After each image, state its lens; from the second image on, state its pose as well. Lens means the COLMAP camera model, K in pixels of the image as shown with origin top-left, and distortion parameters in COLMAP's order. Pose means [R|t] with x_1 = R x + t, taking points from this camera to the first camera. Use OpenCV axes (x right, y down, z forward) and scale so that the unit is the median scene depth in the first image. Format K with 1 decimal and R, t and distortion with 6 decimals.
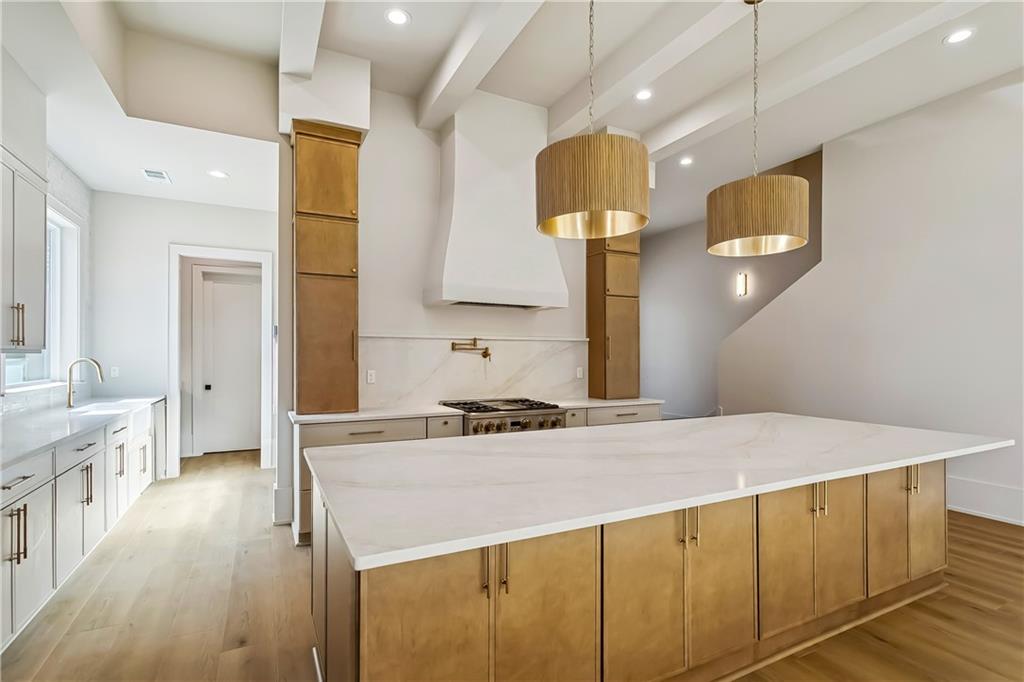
lens RADIAL K [[495.4, 0, 513.7], [0, 495.4, 348.3], [0, 0, 1]] dist [0.004155, 0.000278]
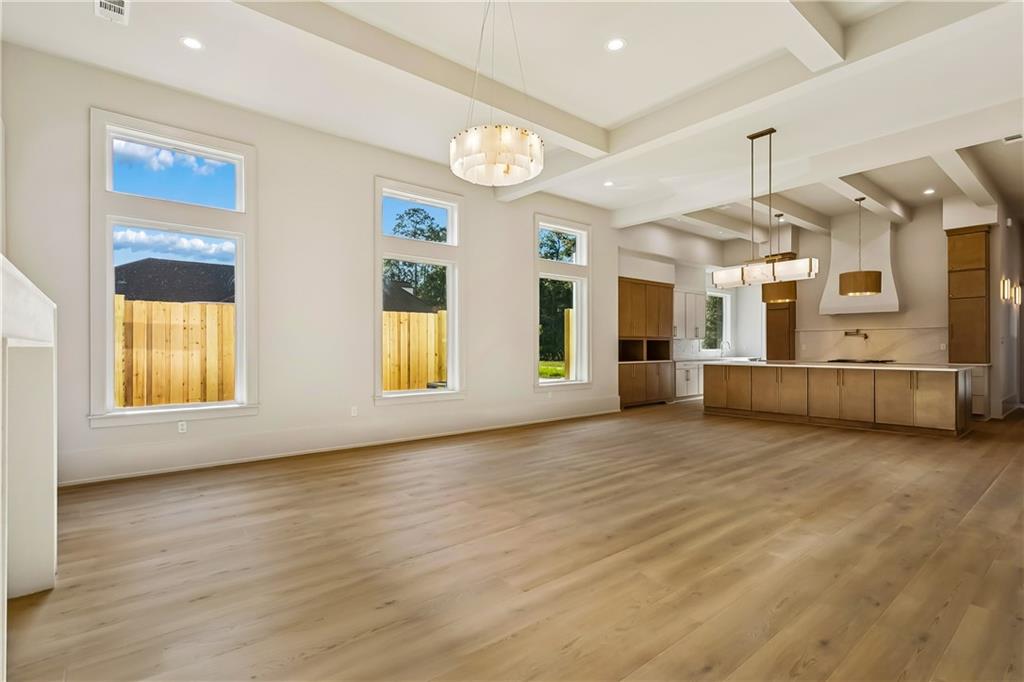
lens RADIAL K [[495.4, 0, 503.5], [0, 495.4, 349.6], [0, 0, 1]] dist [0.004155, 0.000278]
pose [[0.212079, 0.001651, -0.977251, 1.613738], [0.014727, 0.999880, 0.004885, 0.032543], [0.977142, -0.015428, 0.212029, -0.858403]]
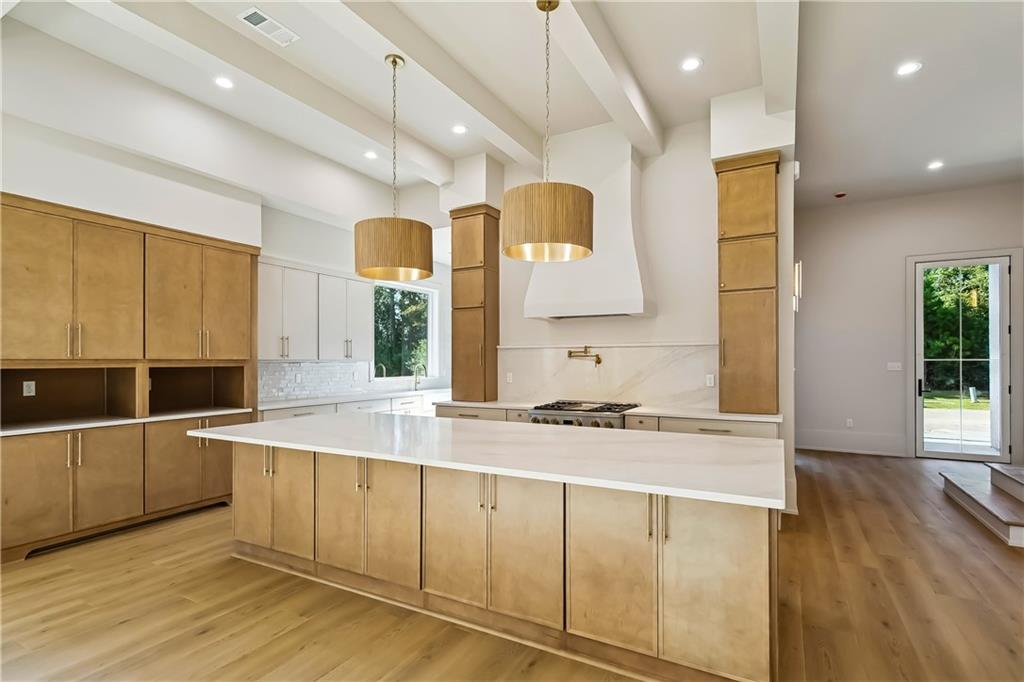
lens RADIAL K [[495.4, 0, 516.9], [0, 495.4, 363.6], [0, 0, 1]] dist [0.004155, 0.000278]
pose [[0.562333, -0.000614, -0.826910, 0.768521], [0.014298, 0.999857, 0.008980, 0.006334], [0.826787, -0.016873, 0.562262, 0.237159]]
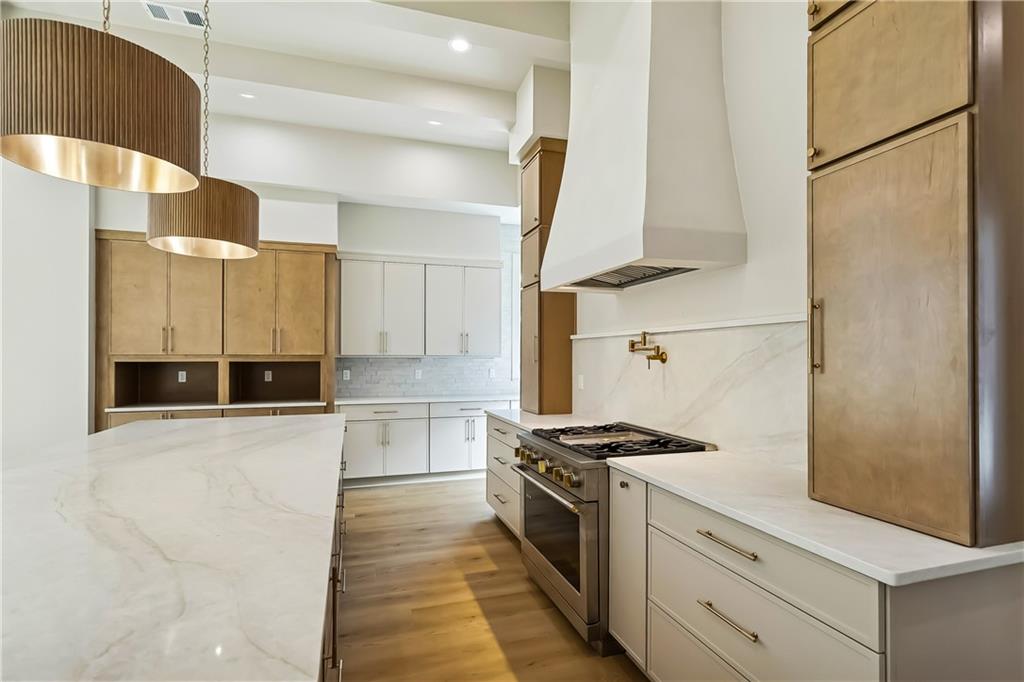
lens RADIAL K [[495.4, 0, 513.8], [0, 495.4, 356.6], [0, 0, 1]] dist [0.004155, 0.000278]
pose [[-0.164801, -0.004325, -0.986317, 0.583124], [0.010031, 0.999931, -0.006061, 0.013248], [0.986276, -0.010892, -0.164746, 0.942640]]
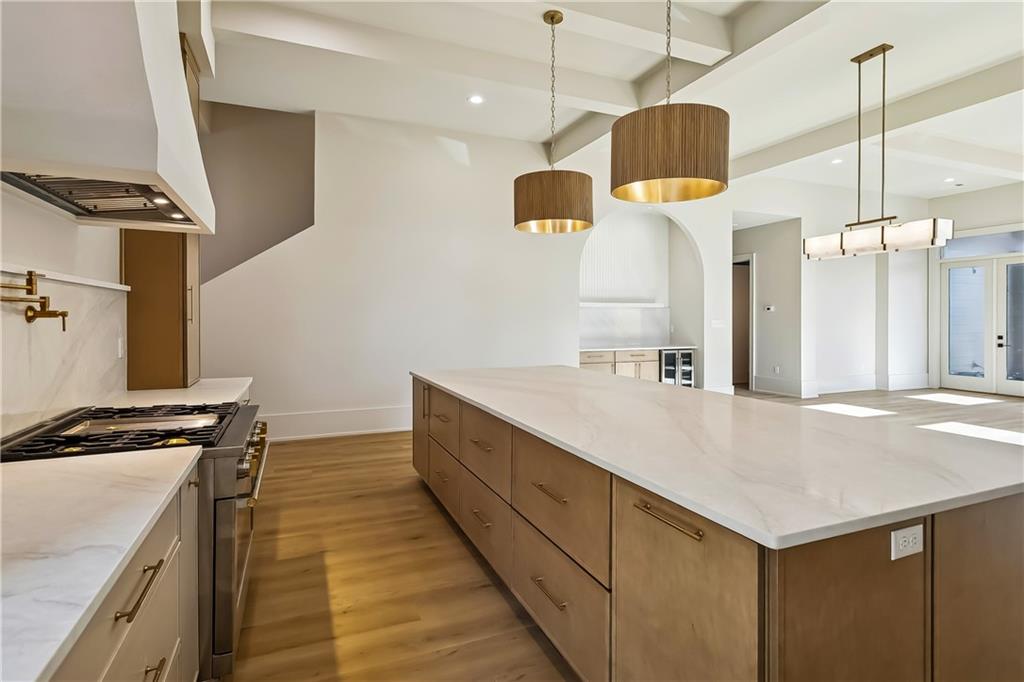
lens RADIAL K [[495.4, 0, 503.6], [0, 495.4, 319.2], [0, 0, 1]] dist [0.004155, 0.000278]
pose [[0.090424, -0.004745, 0.995892, -0.427103], [-0.012578, 0.999903, 0.005906, 0.008503], [-0.995824, -0.013061, 0.090356, 0.608151]]
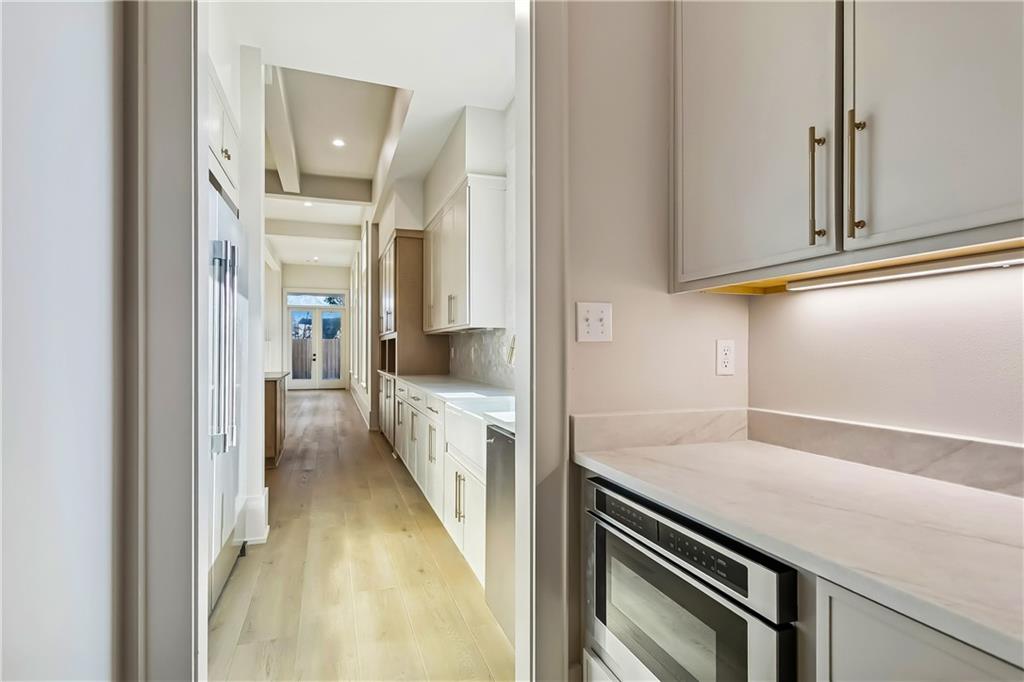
lens RADIAL K [[495.4, 0, 487.1], [0, 495.4, 349.3], [0, 0, 1]] dist [0.004155, 0.000278]
pose [[-0.986687, -0.003160, 0.162598, -0.817140], [-0.005418, 0.999895, -0.013443, 0.055400], [-0.162538, -0.014145, -0.986601, 1.473647]]
